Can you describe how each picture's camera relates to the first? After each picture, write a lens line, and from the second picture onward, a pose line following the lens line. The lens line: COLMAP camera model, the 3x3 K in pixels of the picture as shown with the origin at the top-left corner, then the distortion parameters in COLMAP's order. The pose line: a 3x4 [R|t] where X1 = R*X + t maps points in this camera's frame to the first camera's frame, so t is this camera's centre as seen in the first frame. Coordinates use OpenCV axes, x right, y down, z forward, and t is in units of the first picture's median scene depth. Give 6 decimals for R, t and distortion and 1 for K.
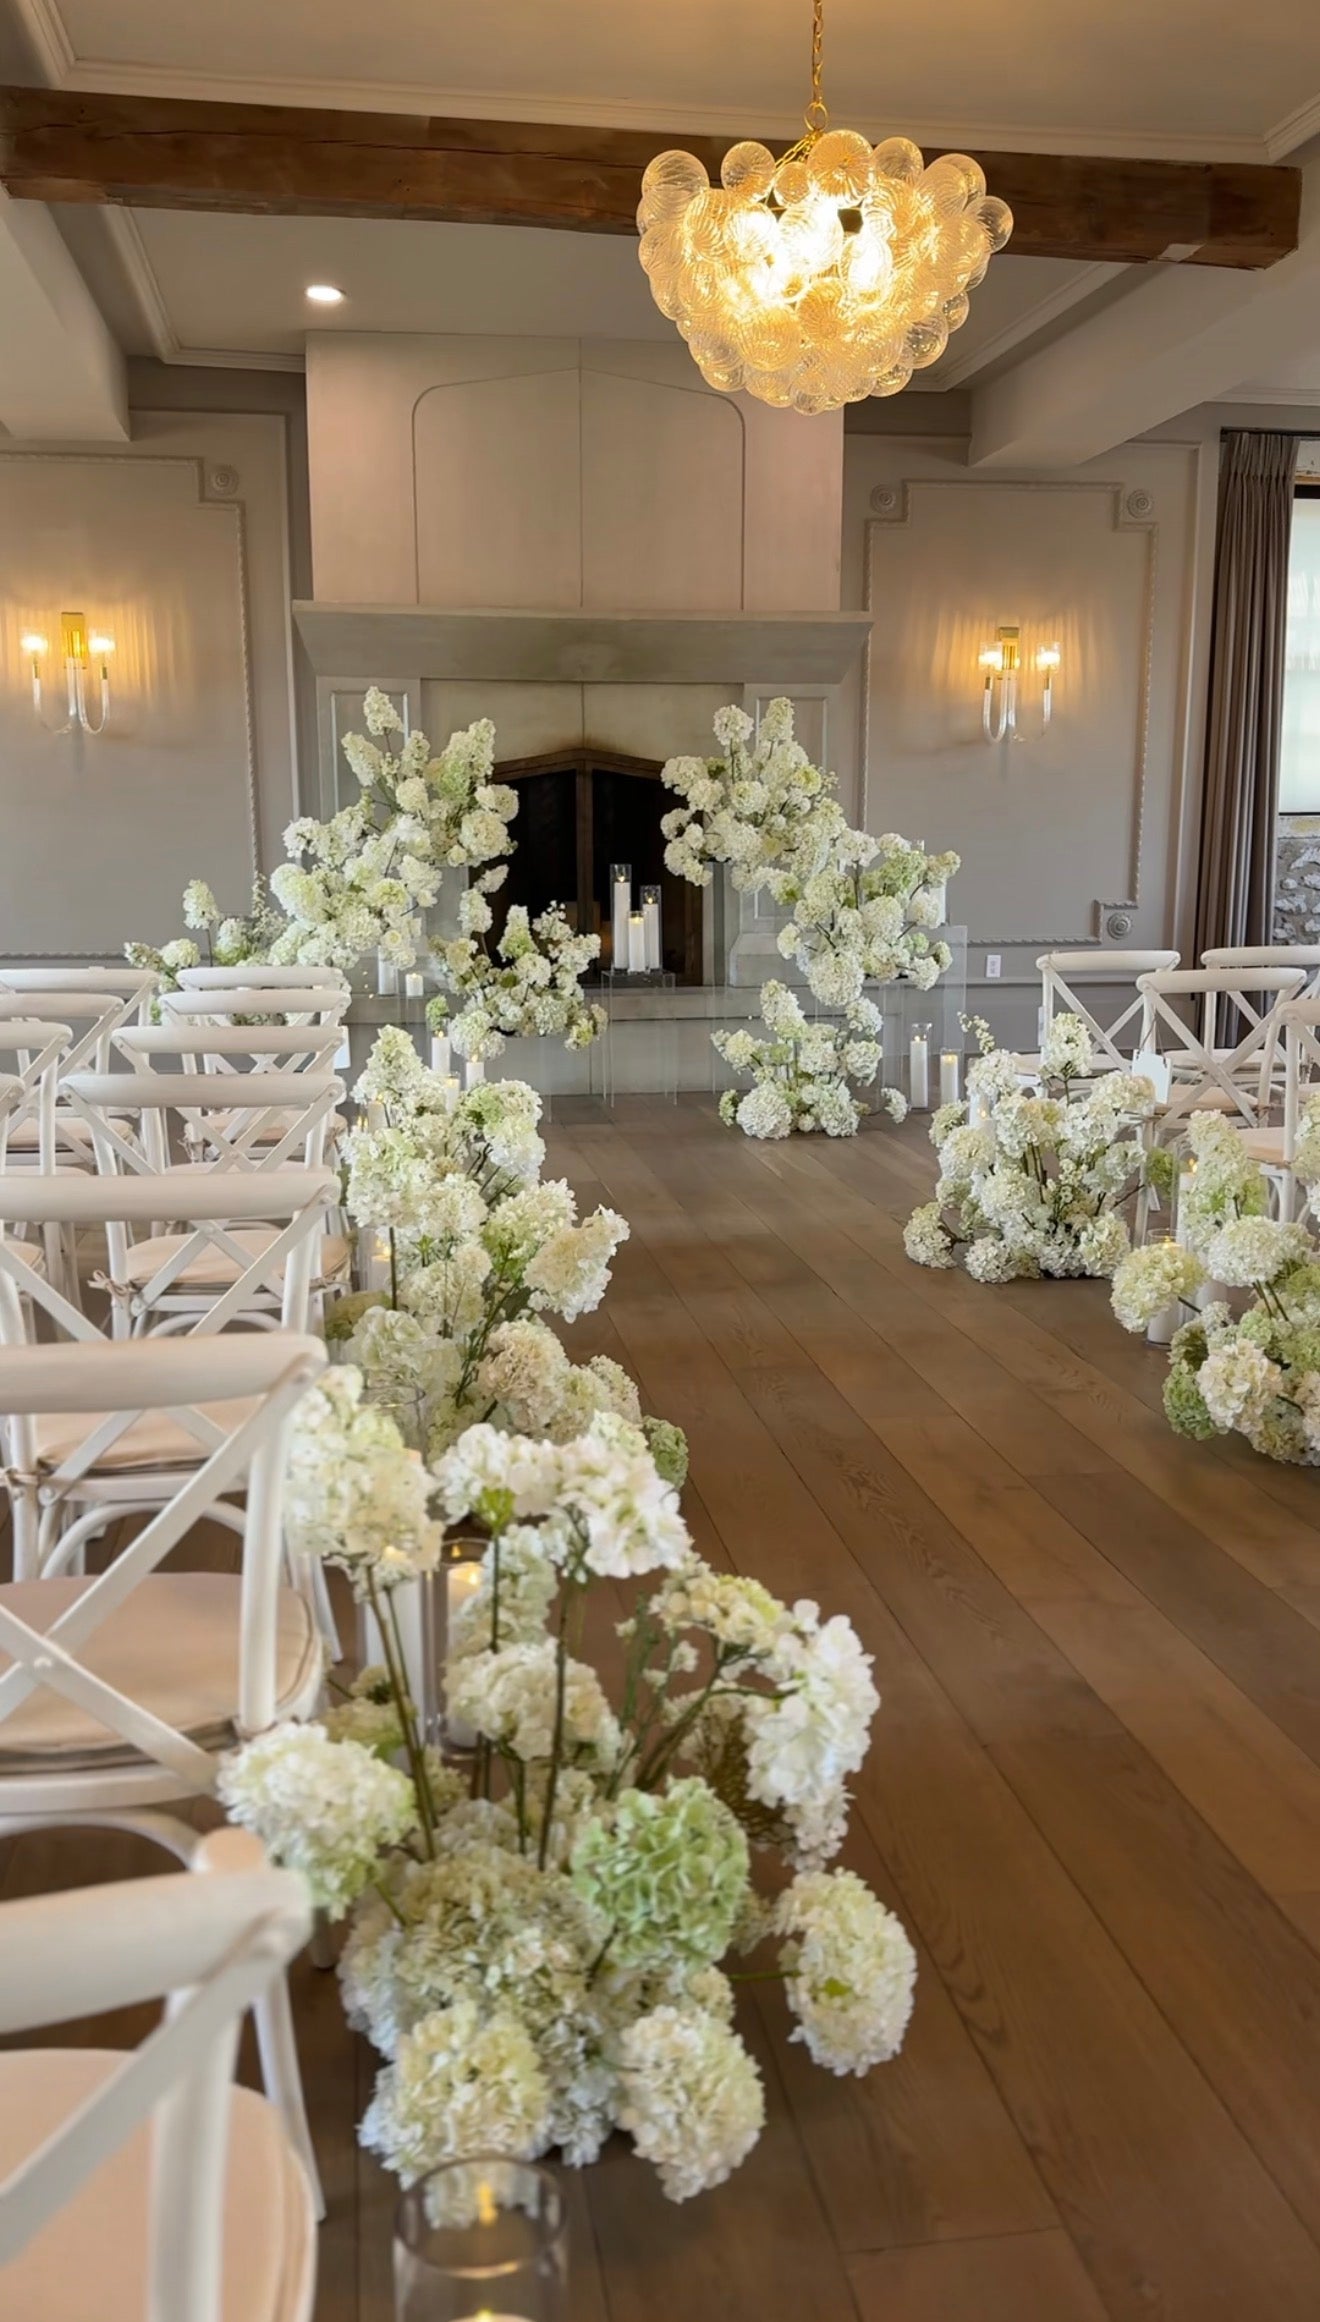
lens RADIAL K [[1985.3, 0, 719.3], [0, 1985.3, 1160.1], [0, 0, 1]] dist [0.119128, -0.243205]
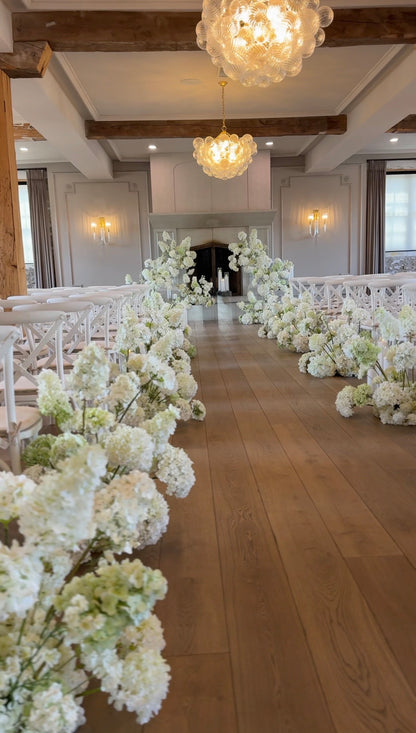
lens RADIAL K [[626.7, 0, 226.7], [0, 626.7, 366.2], [0, 0, 1]] dist [0.119128, -0.243205]
pose [[0.992255, -0.018131, -0.122887, 0.139861], [0.016323, 0.999743, -0.015702, 0.098774], [0.123140, 0.013575, 0.992296, -0.412203]]
